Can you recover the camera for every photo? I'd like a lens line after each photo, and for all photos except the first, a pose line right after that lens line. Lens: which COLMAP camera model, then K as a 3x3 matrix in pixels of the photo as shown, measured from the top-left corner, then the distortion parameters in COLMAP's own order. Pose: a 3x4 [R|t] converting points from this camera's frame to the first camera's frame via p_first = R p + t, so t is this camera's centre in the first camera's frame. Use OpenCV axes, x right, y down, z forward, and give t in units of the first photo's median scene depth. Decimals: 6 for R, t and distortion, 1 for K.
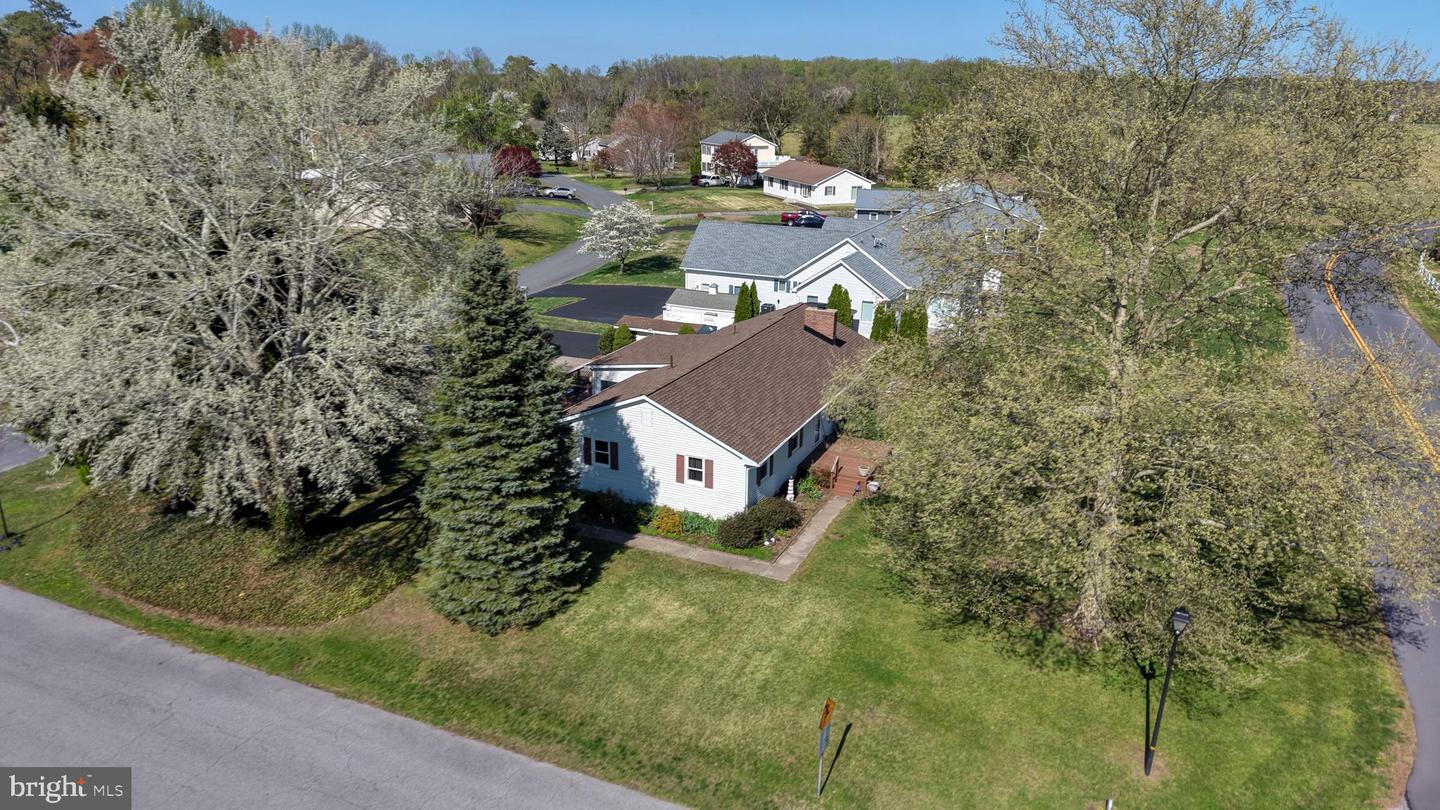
lens RADIAL K [[971.1, 0, 719.7], [0, 971.1, 404.6], [0, 0, 1]] dist [0.002553, -0.000948]
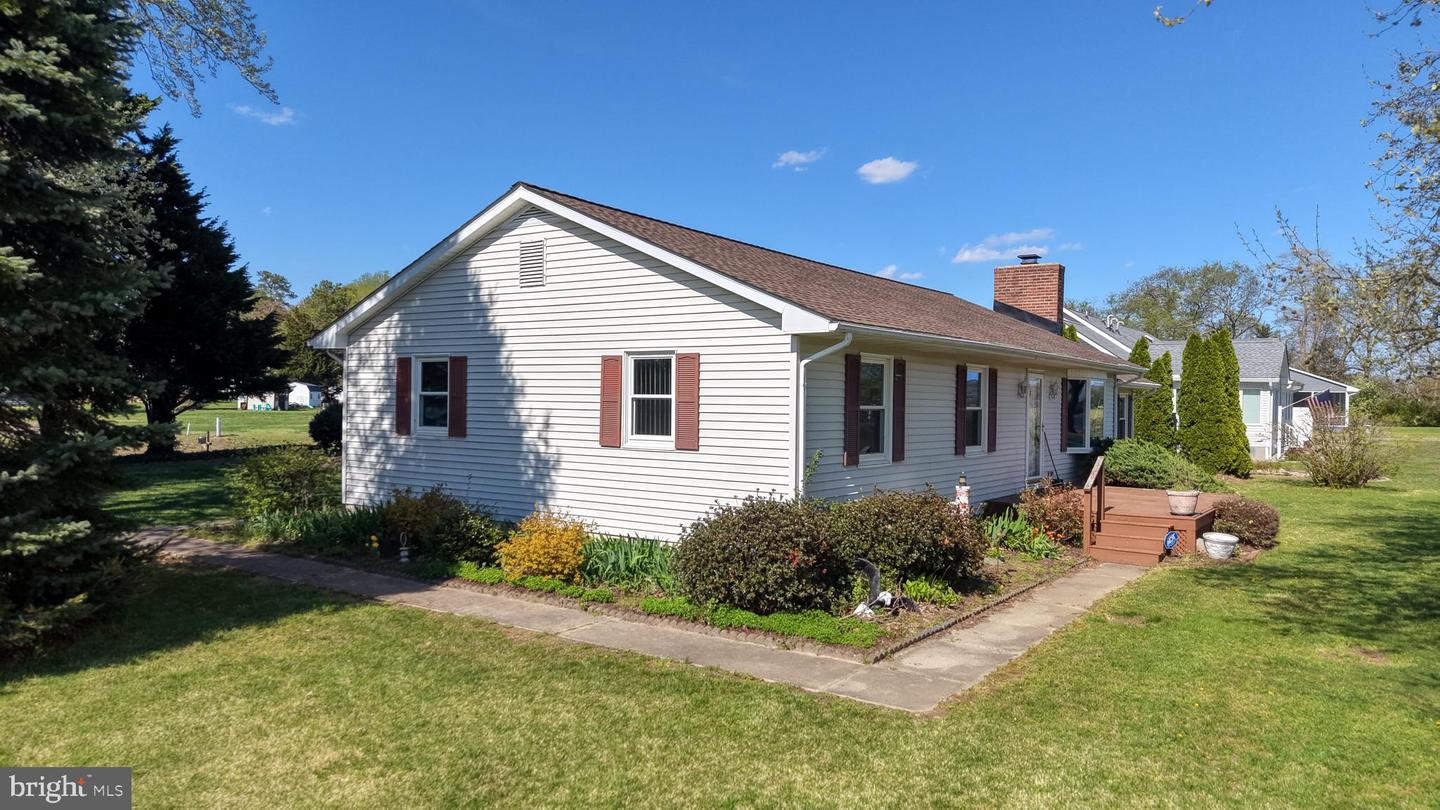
lens RADIAL K [[971.1, 0, 717.2], [0, 971.1, 400.3], [0, 0, 1]] dist [0.002553, -0.000948]
pose [[0.980741, -0.005349, -0.195241, 0.060163], [-0.056722, 0.948741, -0.310922, 0.169516], [0.186897, 0.316008, 0.930166, 0.712924]]
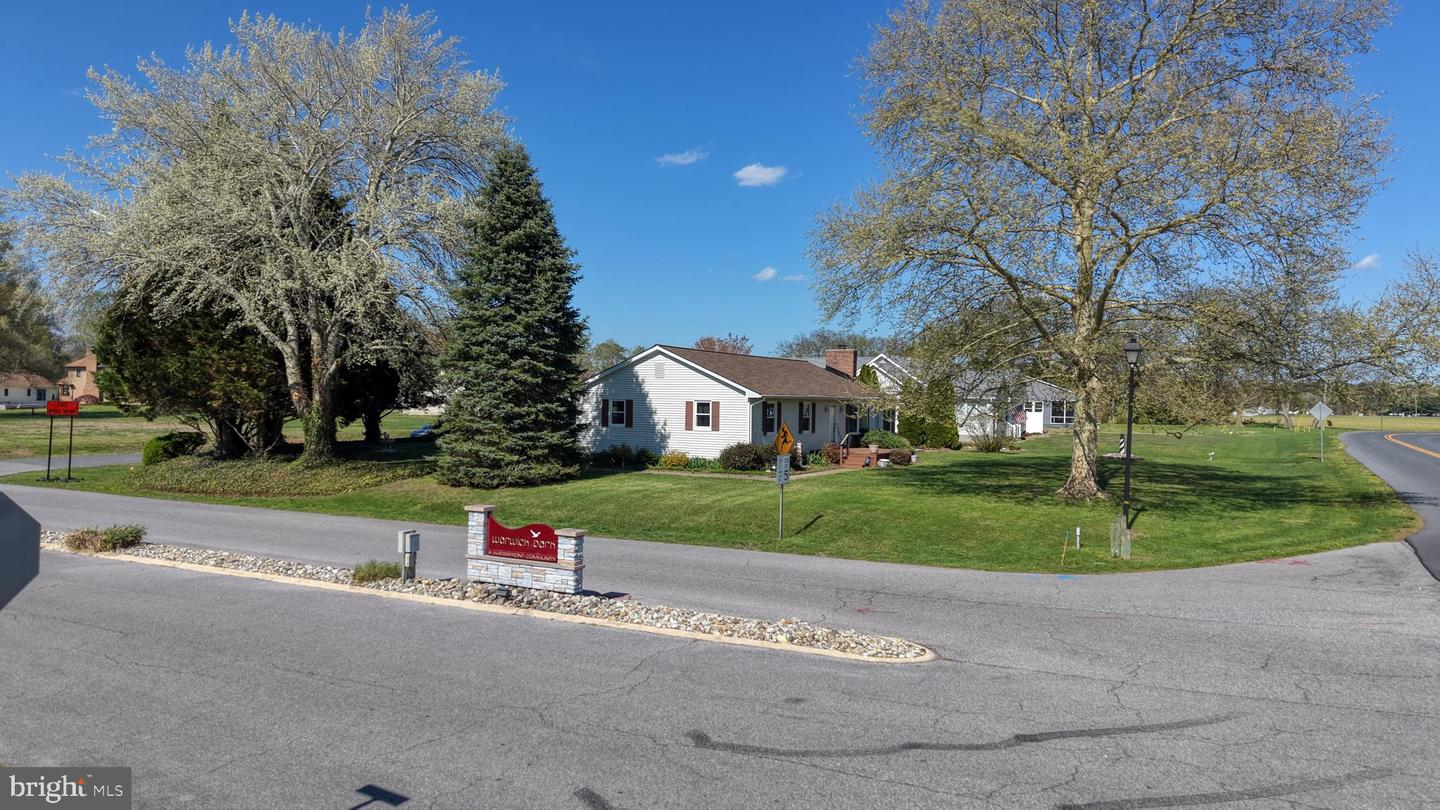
lens RADIAL K [[971.1, 0, 722.0], [0, 971.1, 407.3], [0, 0, 1]] dist [0.002553, -0.000948]
pose [[0.996381, -0.003504, -0.084923, 0.084937], [-0.022896, 0.951148, -0.307885, 0.385909], [0.081853, 0.308715, 0.947626, 0.008602]]
